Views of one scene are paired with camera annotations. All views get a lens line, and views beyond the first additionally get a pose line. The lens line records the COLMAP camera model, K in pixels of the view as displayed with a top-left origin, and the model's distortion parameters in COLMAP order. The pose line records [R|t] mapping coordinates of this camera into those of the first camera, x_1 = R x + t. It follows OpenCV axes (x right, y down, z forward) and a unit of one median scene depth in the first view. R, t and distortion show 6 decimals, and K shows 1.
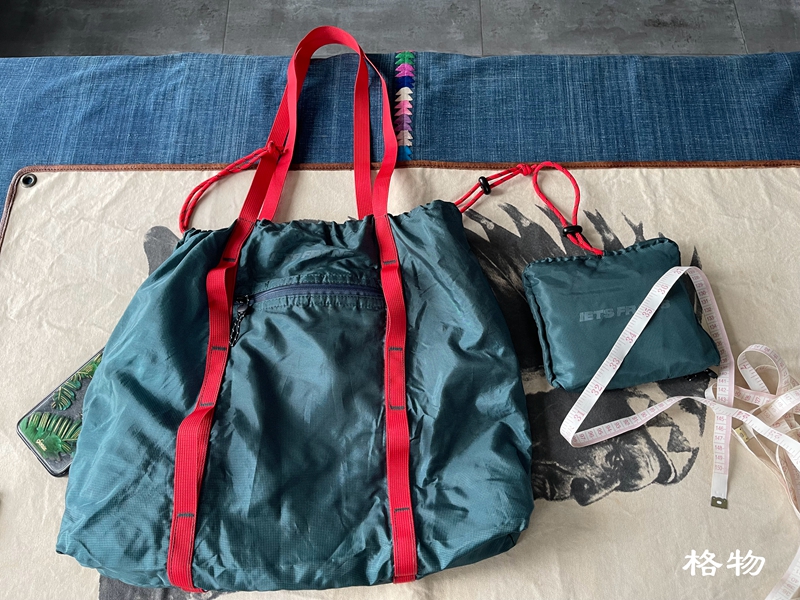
lens RADIAL K [[594.4, 0, 395.0], [0, 594.4, 306.4], [0, 0, 1]] dist [0.055103, -0.091326]
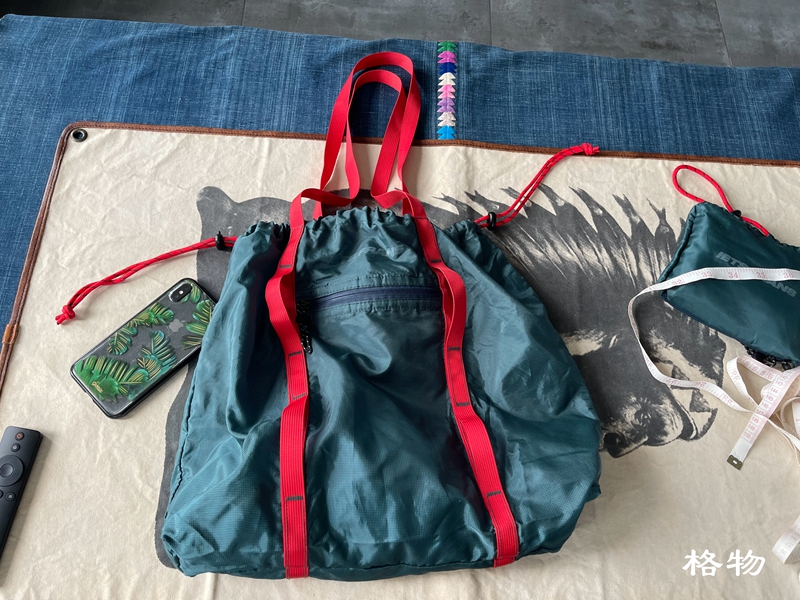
lens RADIAL K [[594.4, 0, 401.0], [0, 594.4, 314.5], [0, 0, 1]] dist [0.055103, -0.091326]
pose [[0.996247, 0.042066, 0.075646, -0.135965], [-0.040545, 0.998946, -0.021530, 0.093247], [-0.076472, 0.018382, 0.996902, -0.045877]]
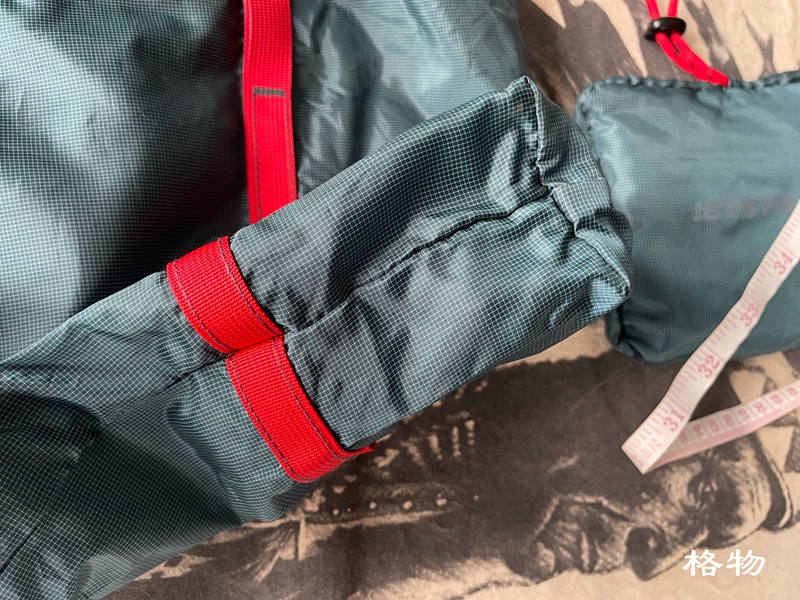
lens RADIAL K [[594.4, 0, 393.7], [0, 594.4, 308.4], [0, 0, 1]] dist [0.055103, -0.091326]
pose [[0.972246, 0.044449, 0.229698, -0.021595], [-0.096649, 0.970404, 0.221302, 0.008664], [-0.213064, -0.237360, 0.947768, 0.501404]]
